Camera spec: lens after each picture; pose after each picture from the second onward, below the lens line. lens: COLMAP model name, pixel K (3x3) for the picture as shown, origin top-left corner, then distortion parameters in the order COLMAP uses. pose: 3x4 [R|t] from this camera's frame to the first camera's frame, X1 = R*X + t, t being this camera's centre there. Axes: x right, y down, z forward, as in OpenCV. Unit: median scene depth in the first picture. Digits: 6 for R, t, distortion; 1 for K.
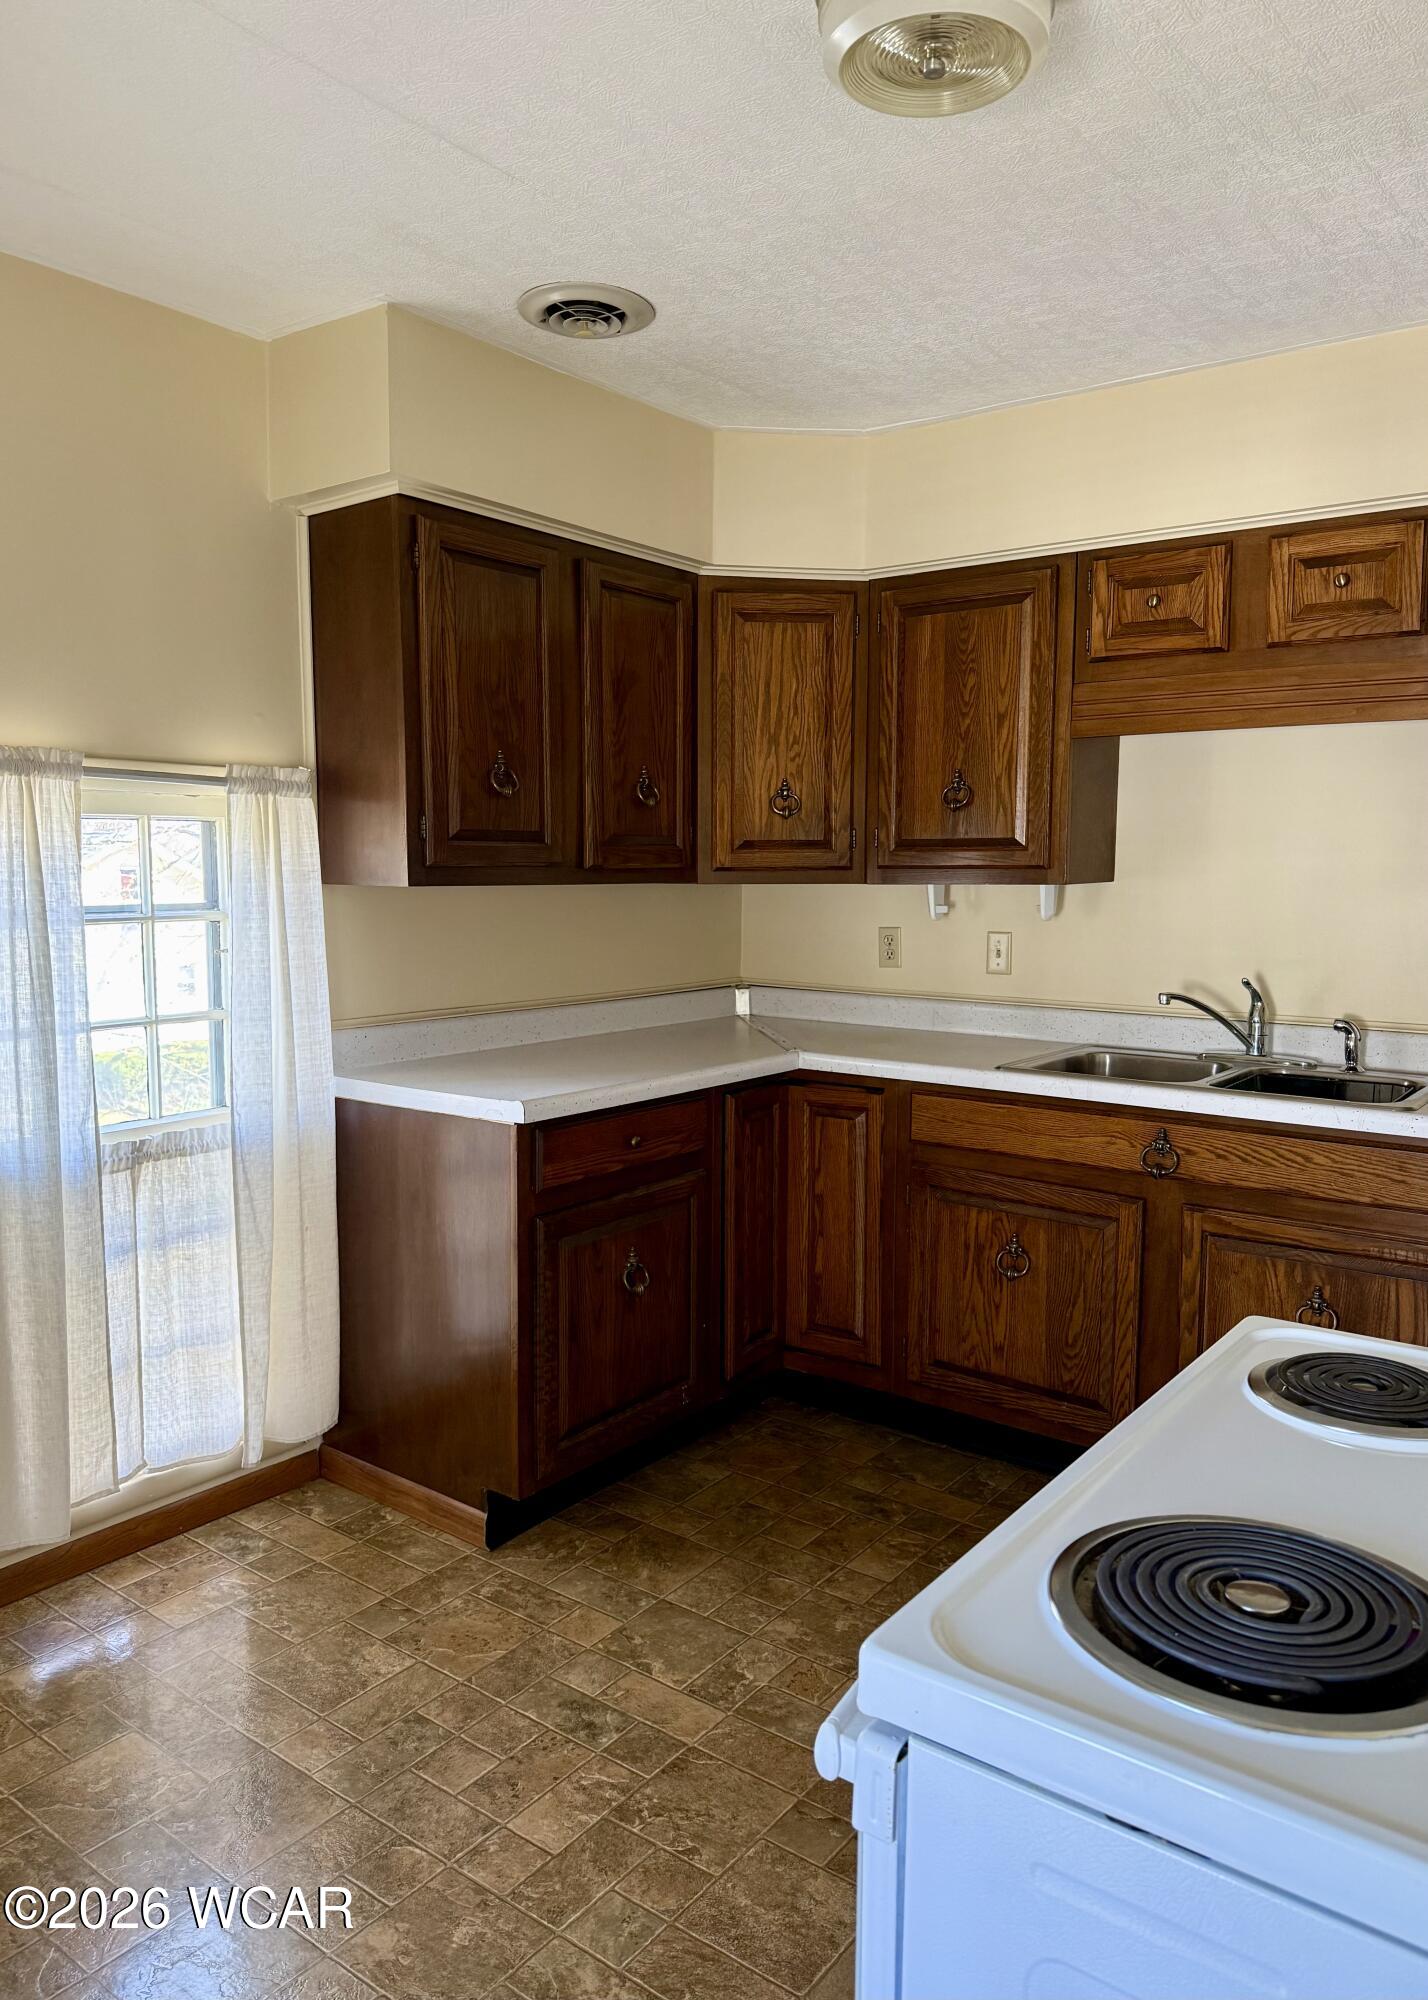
lens RADIAL K [[1394.7, 0, 688.0], [0, 1394.7, 989.6], [0, 0, 1]] dist [0.017708, -0.035441]
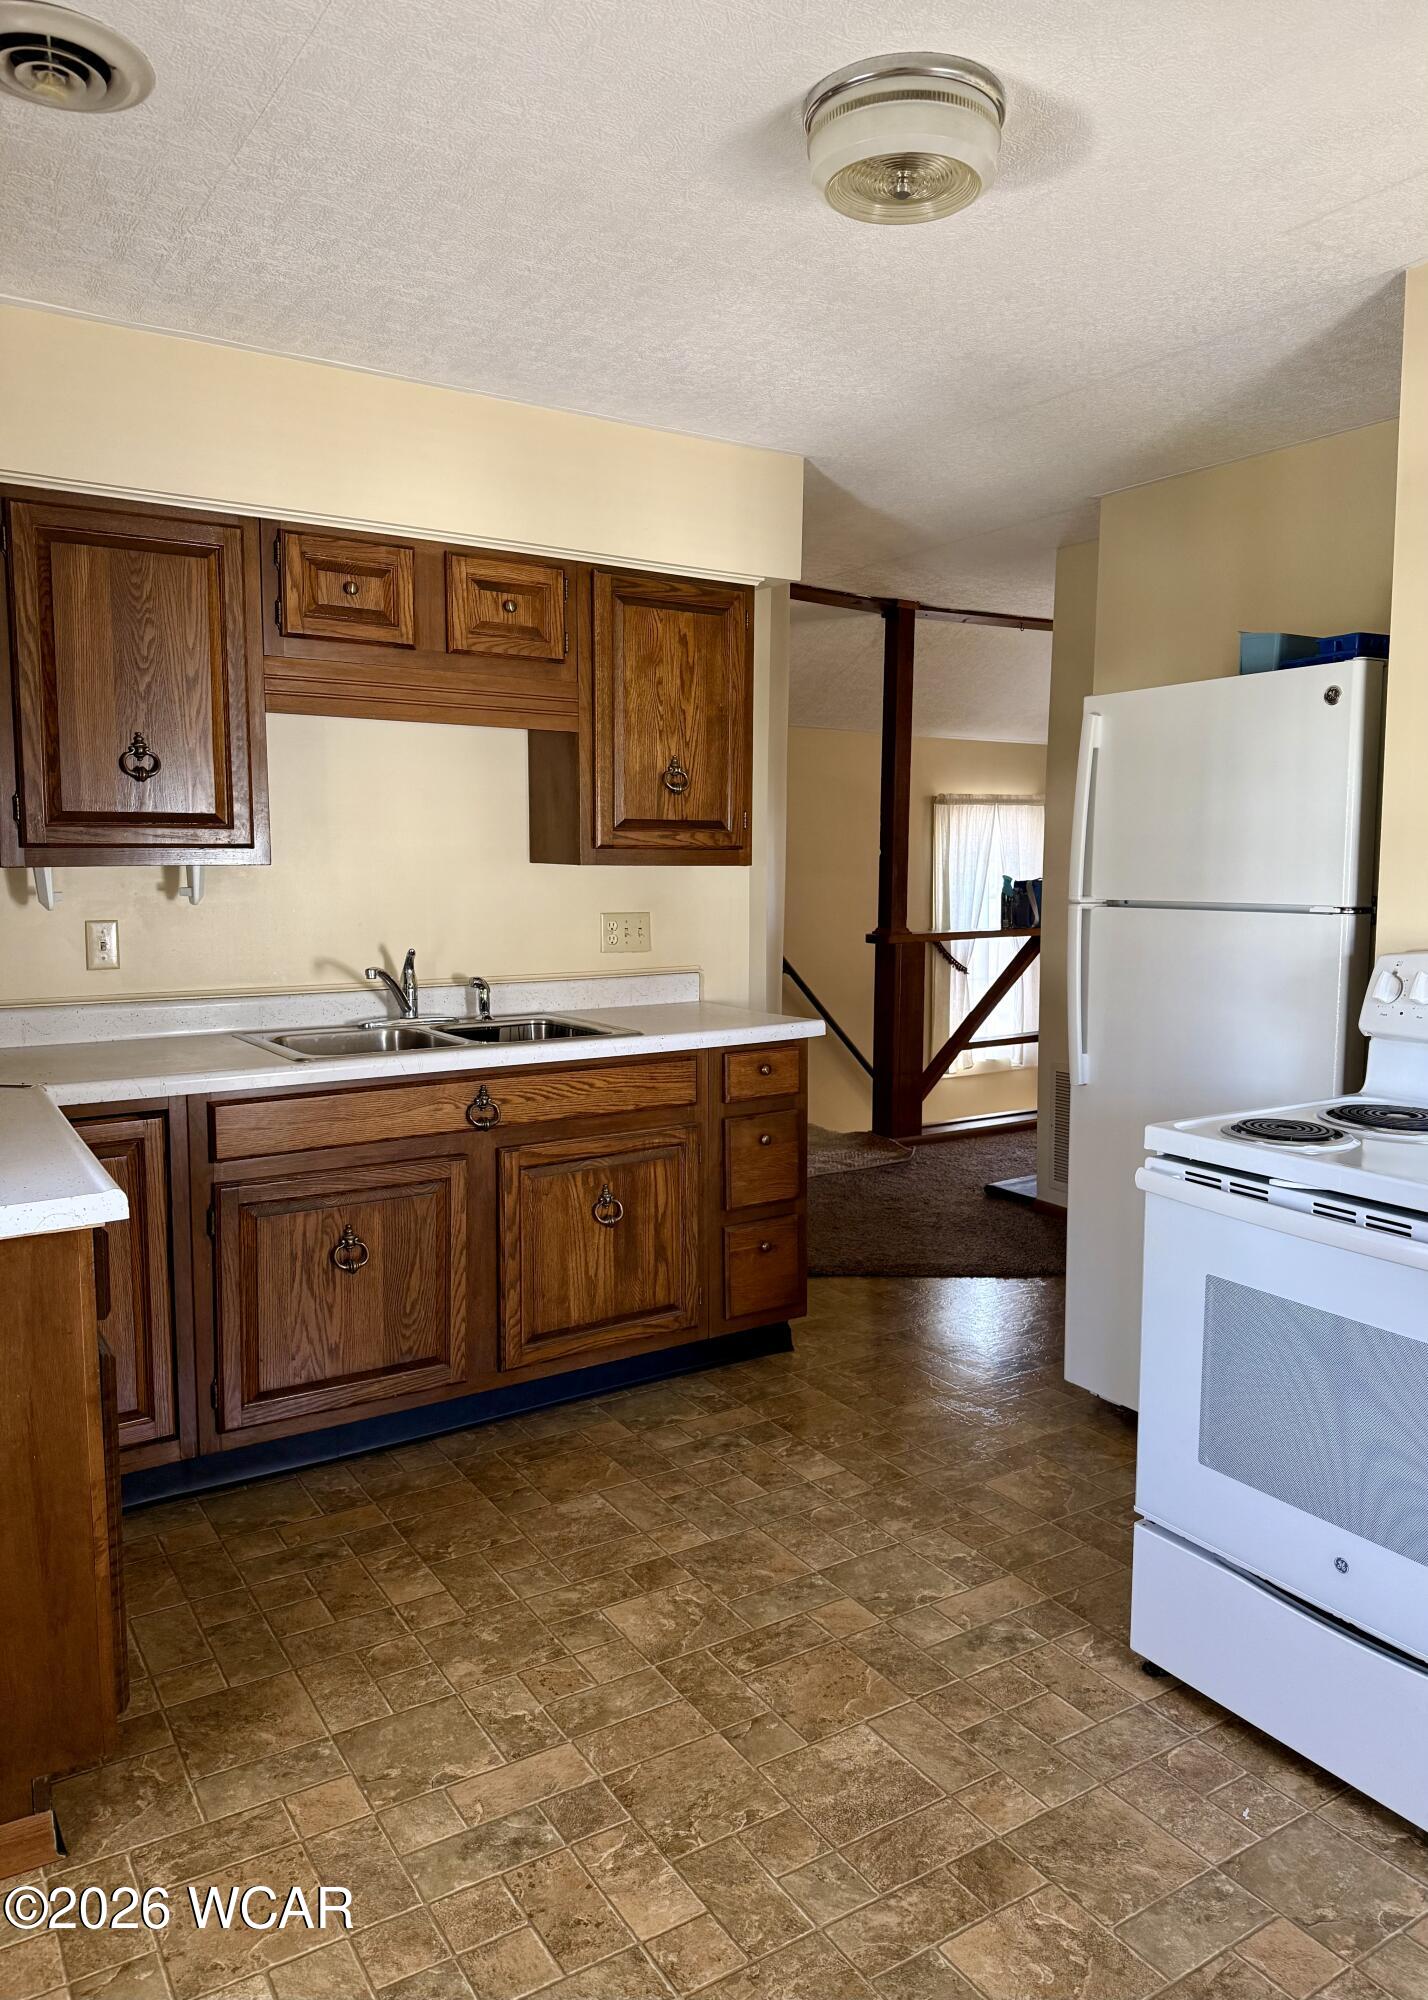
lens RADIAL K [[1394.7, 0, 732.7], [0, 1394.7, 998.7], [0, 0, 1]] dist [0.017708, -0.035441]
pose [[0.333143, -0.113977, 0.935962, -0.602493], [0.064787, 0.993088, 0.097873, -0.064397], [-0.940648, 0.028033, 0.338225, 0.420323]]
